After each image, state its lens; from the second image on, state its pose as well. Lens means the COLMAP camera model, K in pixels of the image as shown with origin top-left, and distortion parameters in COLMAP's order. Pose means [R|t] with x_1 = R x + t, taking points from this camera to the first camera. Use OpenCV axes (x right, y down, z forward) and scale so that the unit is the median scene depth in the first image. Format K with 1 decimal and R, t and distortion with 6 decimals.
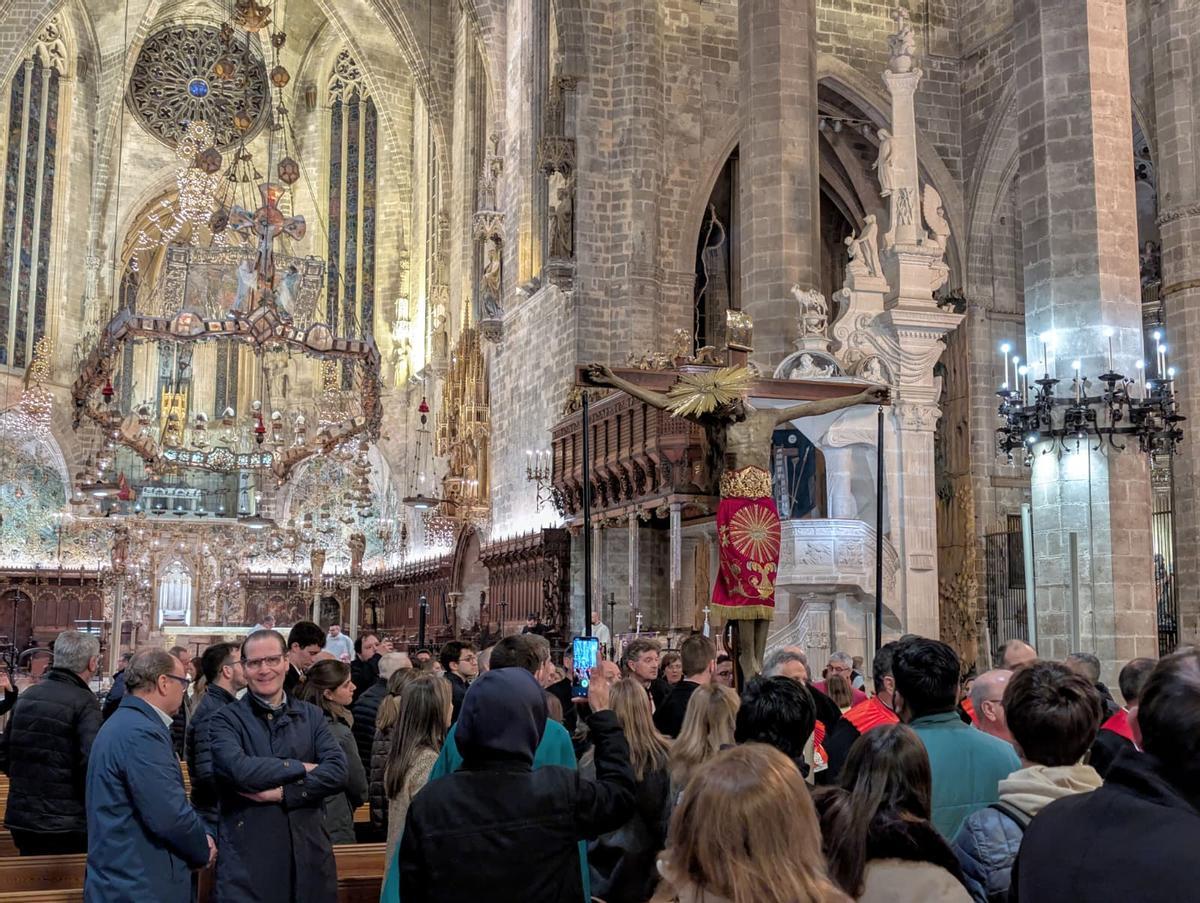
lens RADIAL K [[1427.9, 0, 600.0], [0, 1427.9, 451.5], [0, 0, 1]] dist [0.213732, -0.009006]
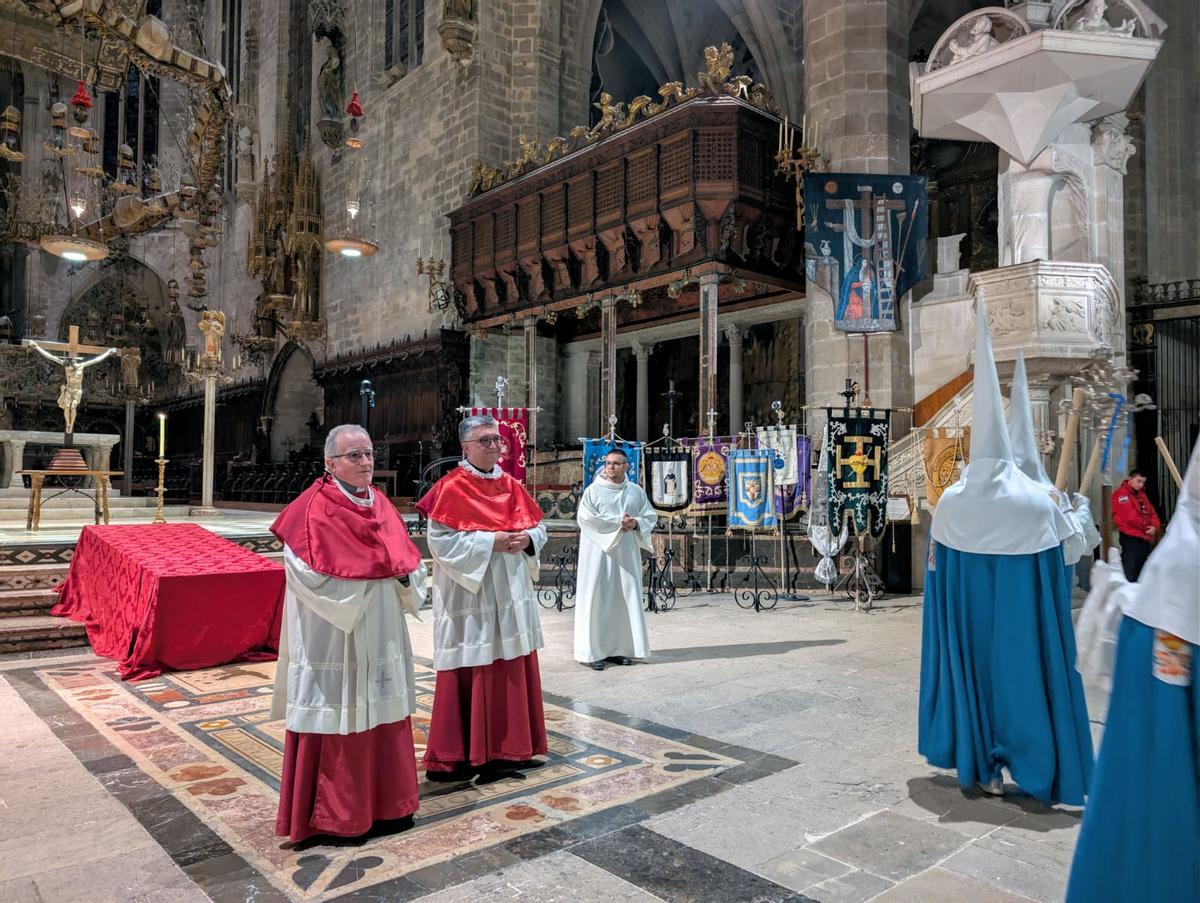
lens RADIAL K [[859.4, 0, 600.0], [0, 859.4, 451.5], [0, 0, 1]] dist [0.007449, 0.003502]
pose [[0.930192, 0.016863, 0.366685, -0.135400], [-0.052258, 0.994853, 0.086816, 0.075347], [-0.363334, -0.099918, 0.926286, 0.471987]]
